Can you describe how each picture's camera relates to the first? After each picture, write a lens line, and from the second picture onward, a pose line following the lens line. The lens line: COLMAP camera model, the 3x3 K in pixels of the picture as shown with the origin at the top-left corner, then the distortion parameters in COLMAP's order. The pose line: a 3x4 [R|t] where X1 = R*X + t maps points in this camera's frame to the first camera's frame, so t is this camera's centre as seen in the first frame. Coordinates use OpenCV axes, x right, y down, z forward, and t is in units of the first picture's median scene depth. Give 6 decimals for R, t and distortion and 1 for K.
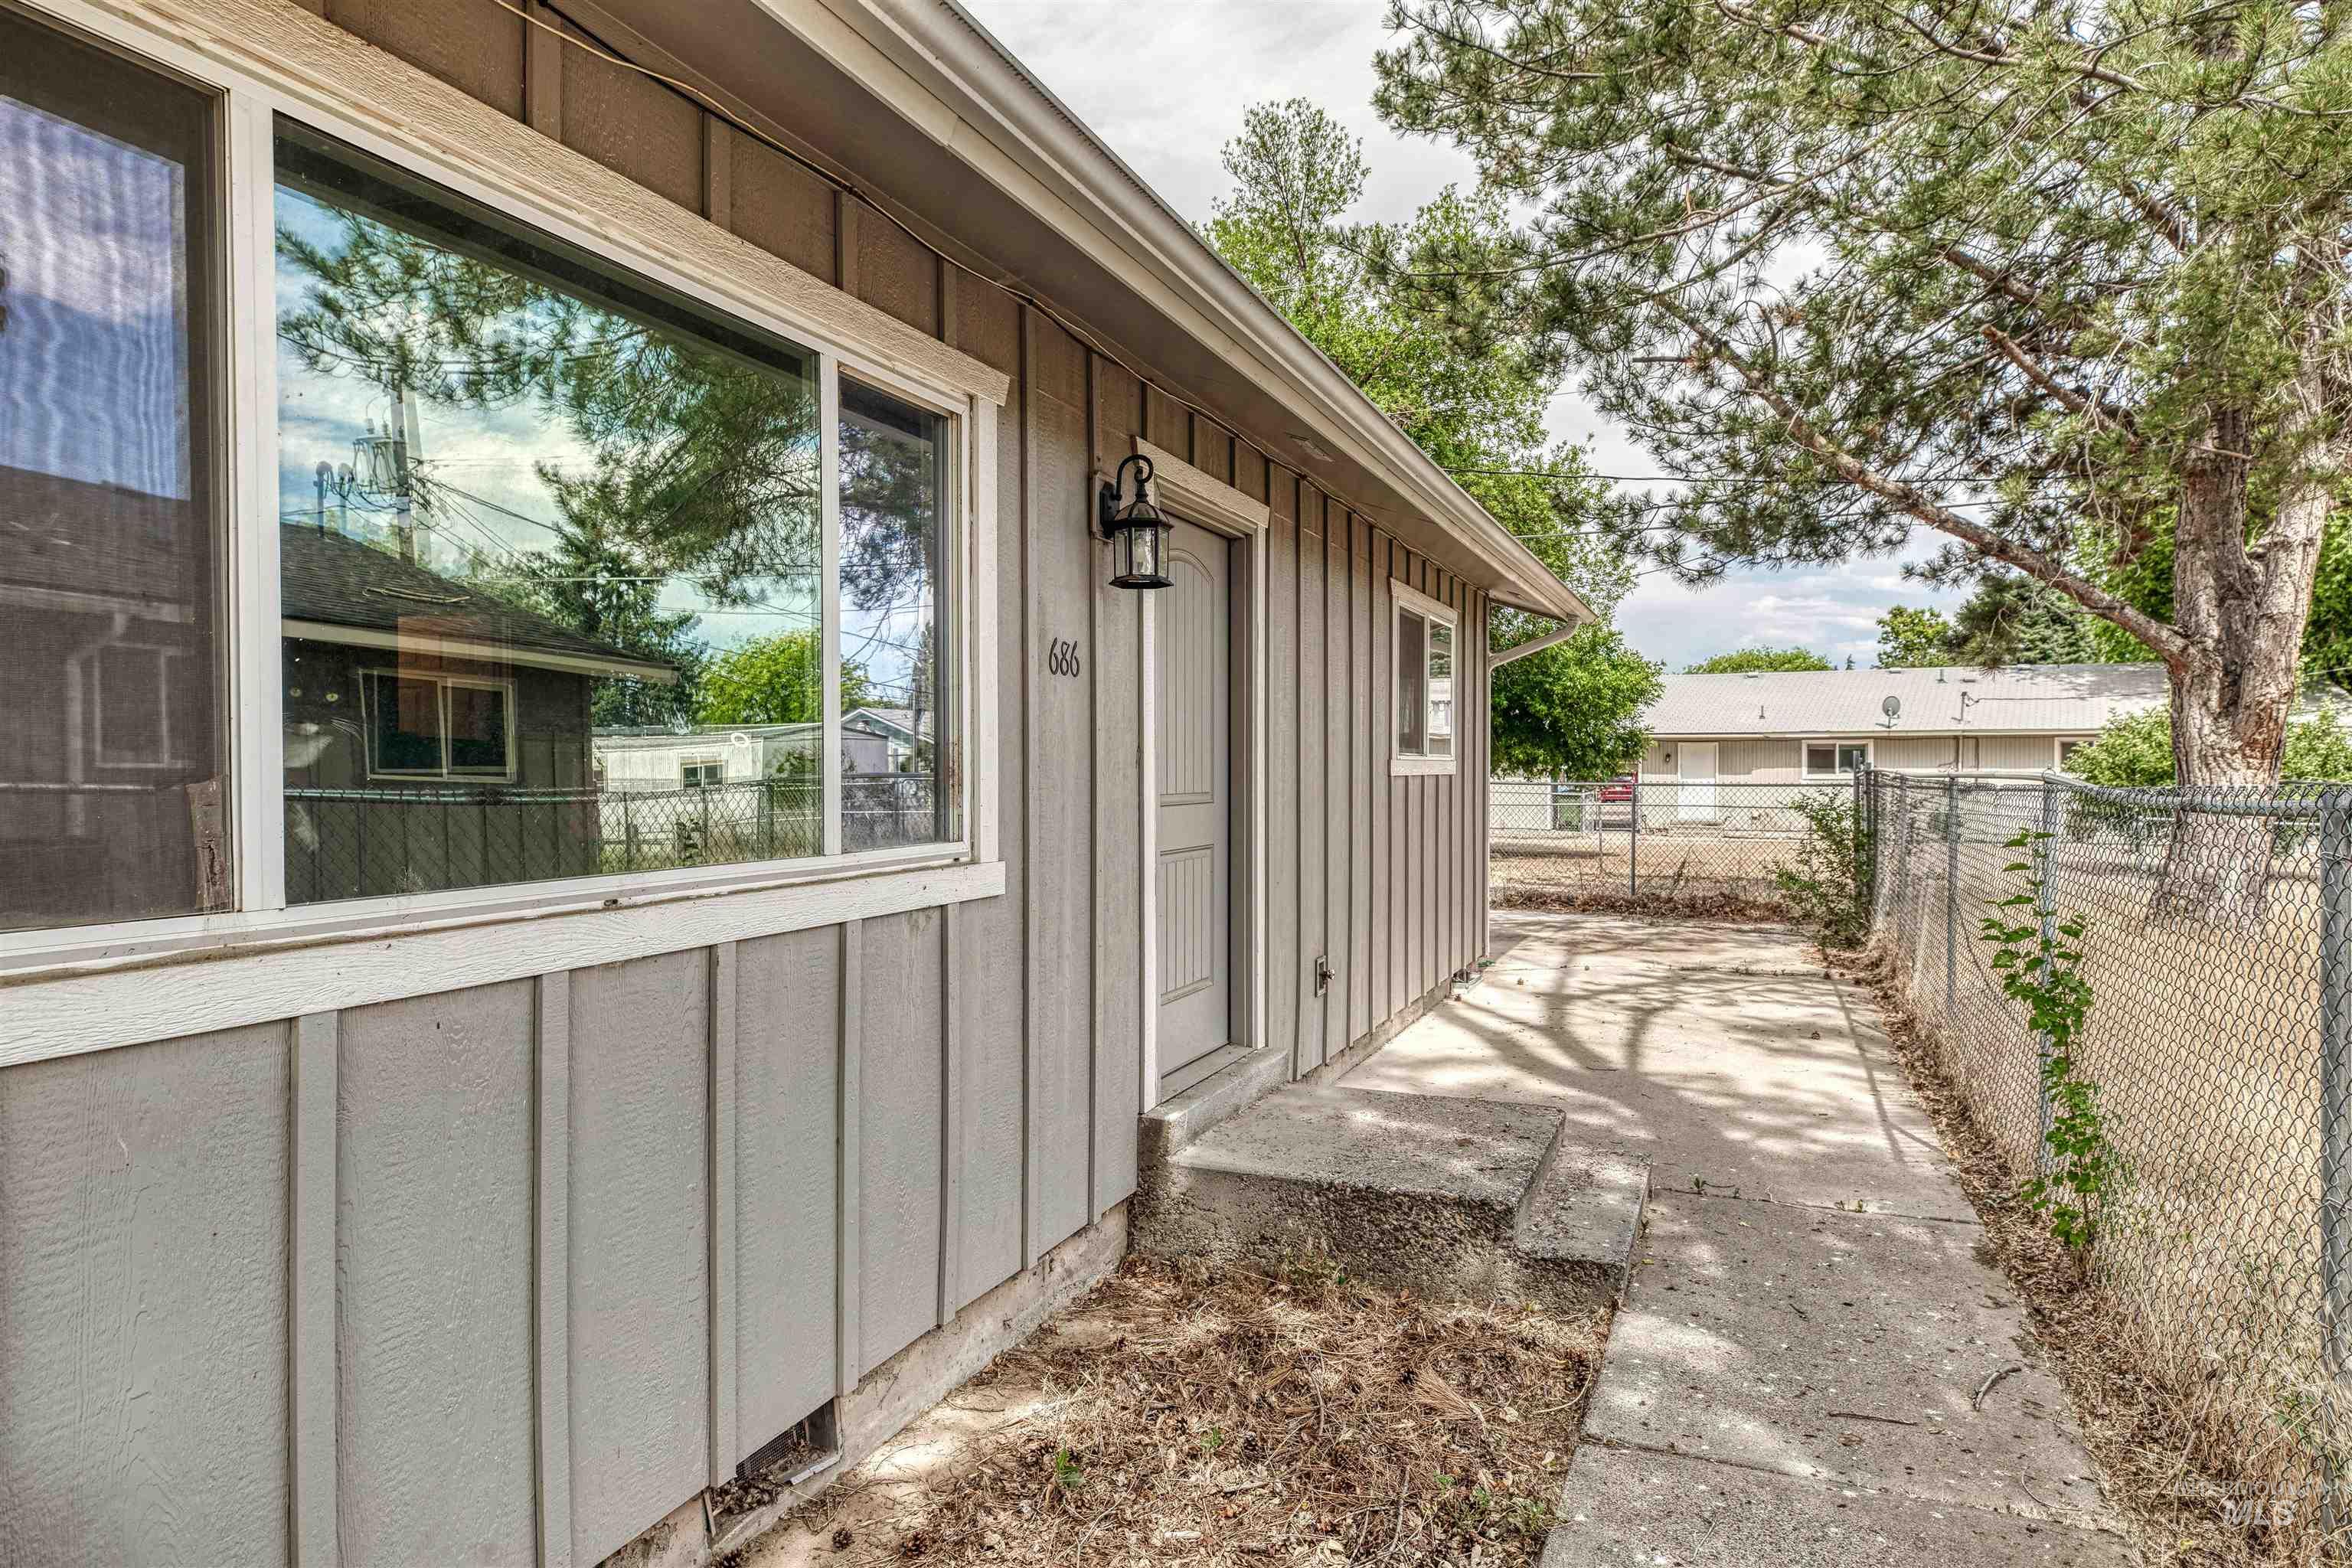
lens RADIAL K [[1359.7, 0, 1187.9], [0, 1359.7, 776.5], [0, 0, 1]] dist [0.023258, -0.004236]
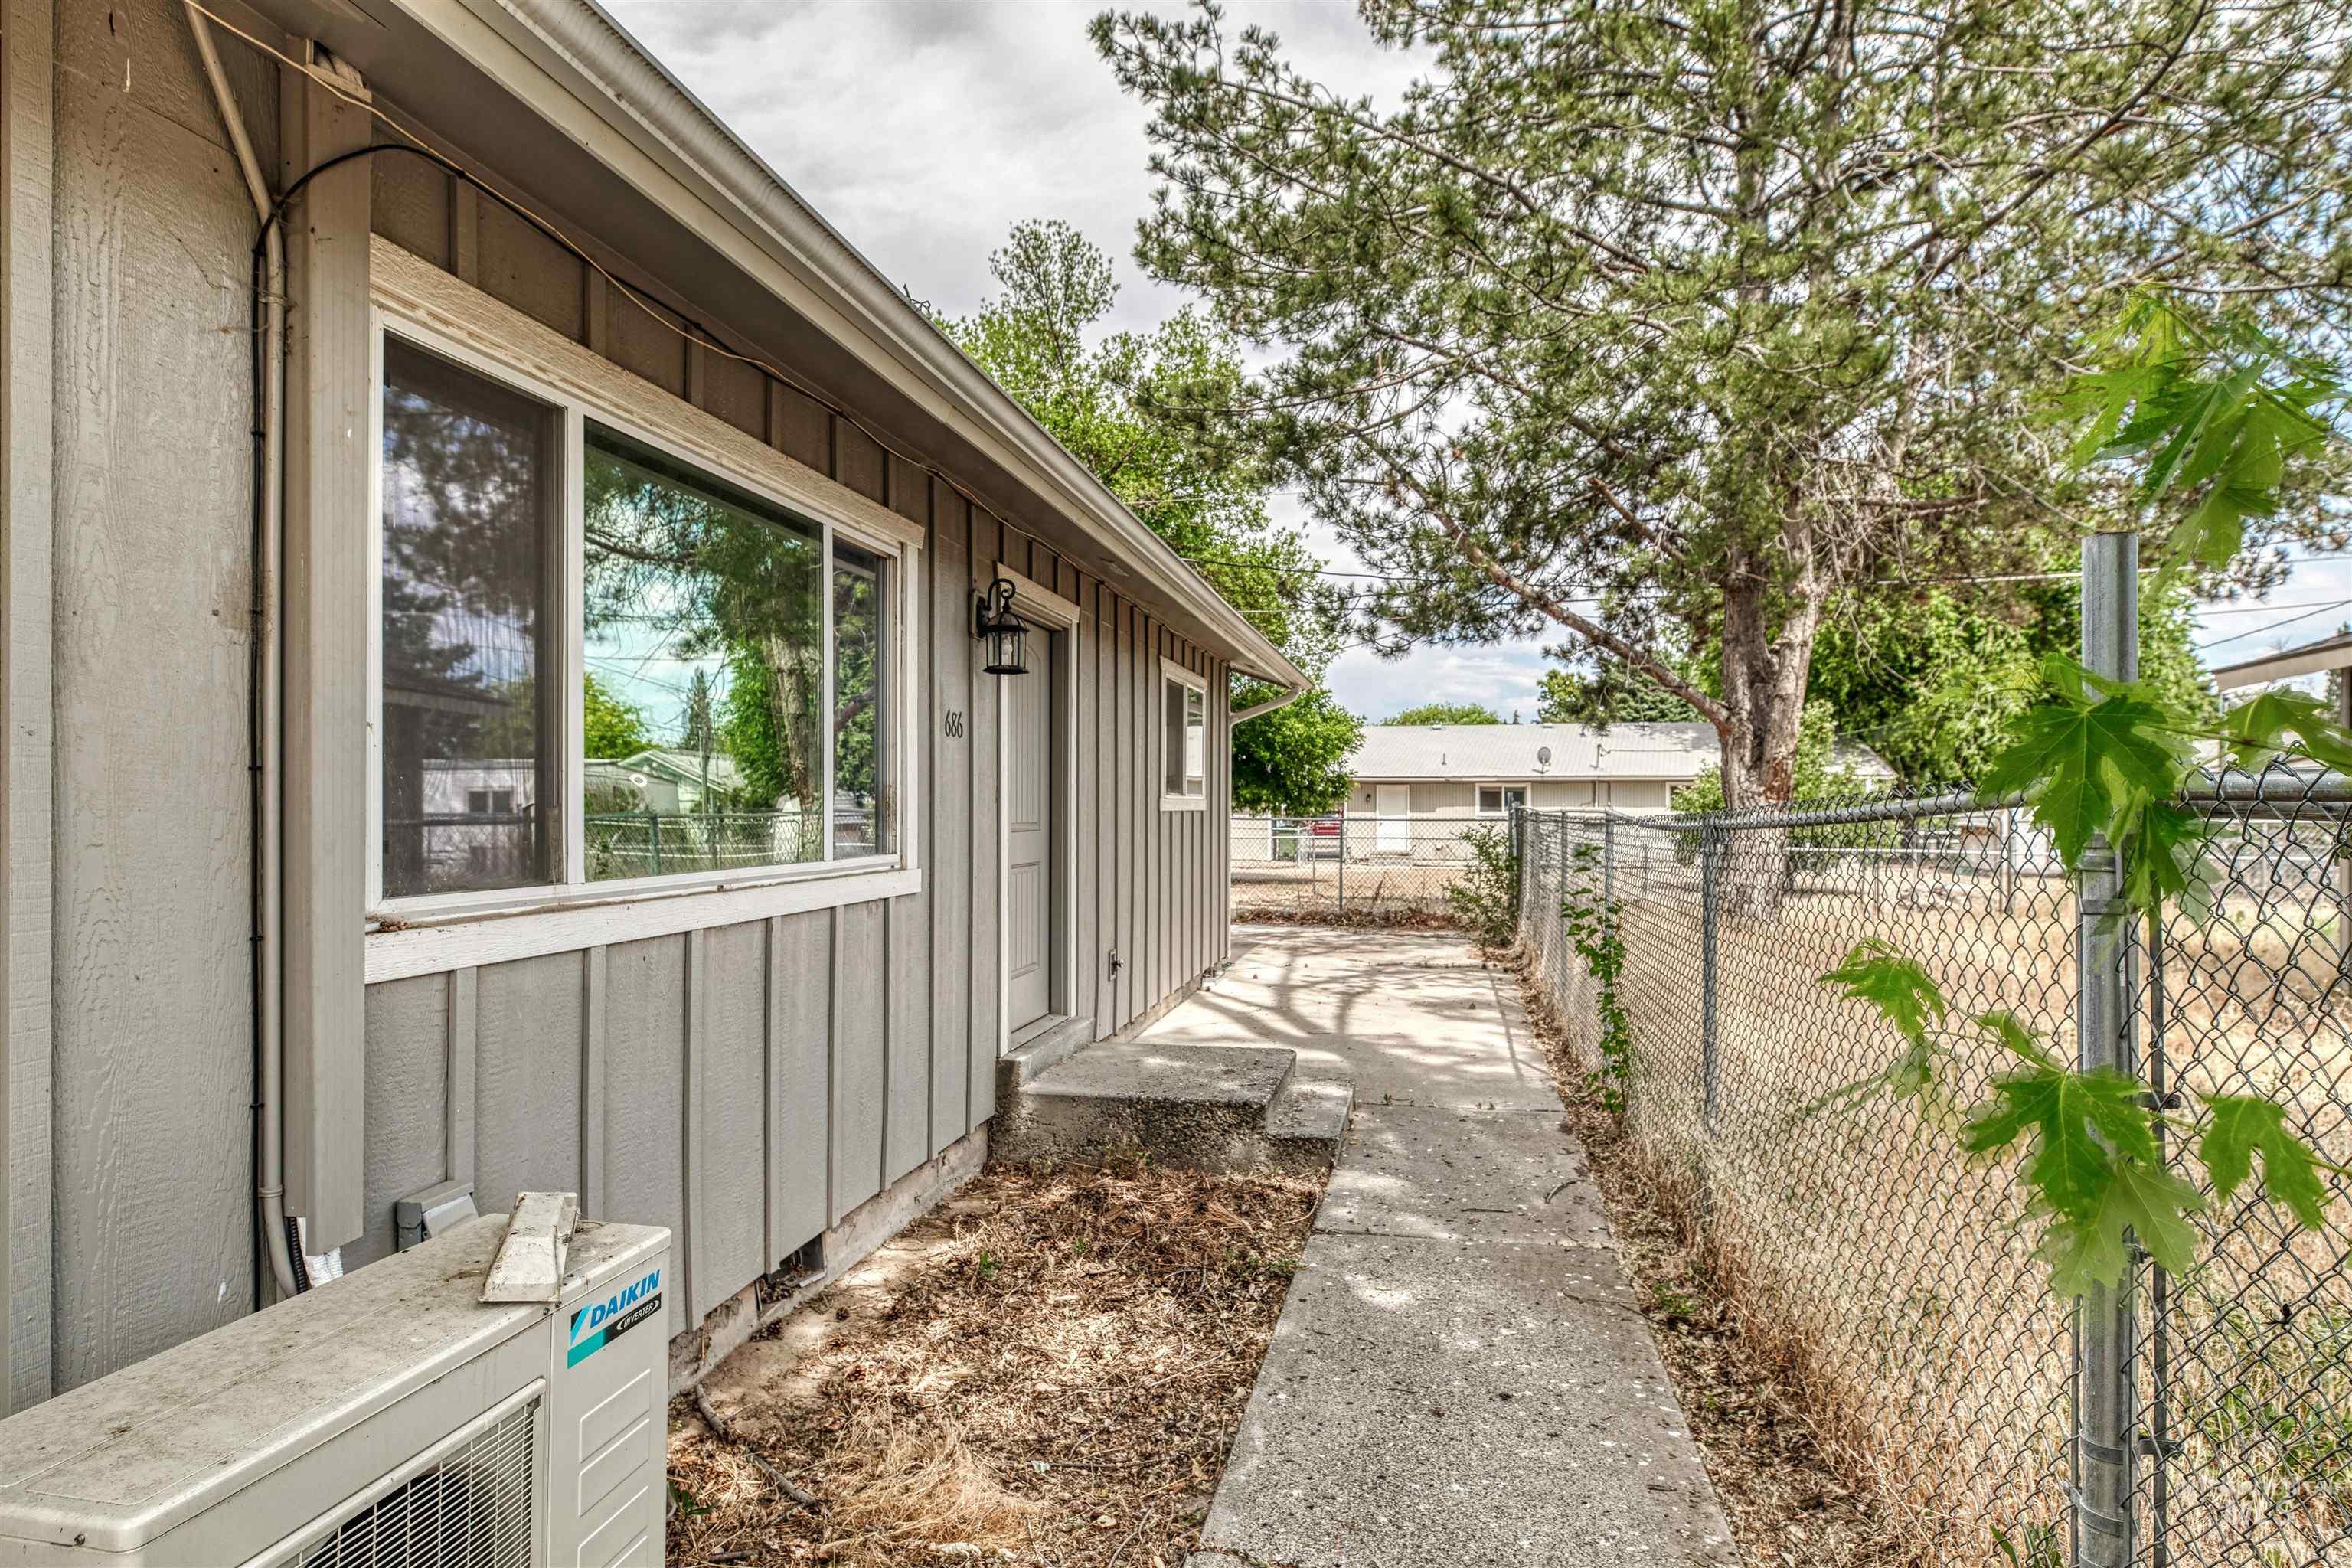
lens RADIAL K [[1359.7, 0, 1176.9], [0, 1359.7, 795.7], [0, 0, 1]] dist [0.023258, -0.004236]
pose [[0.980530, 0.003063, 0.196346, -0.087389], [-0.000138, 0.999889, -0.014907, 0.004262], [-0.196369, 0.014590, 0.980421, -0.256132]]
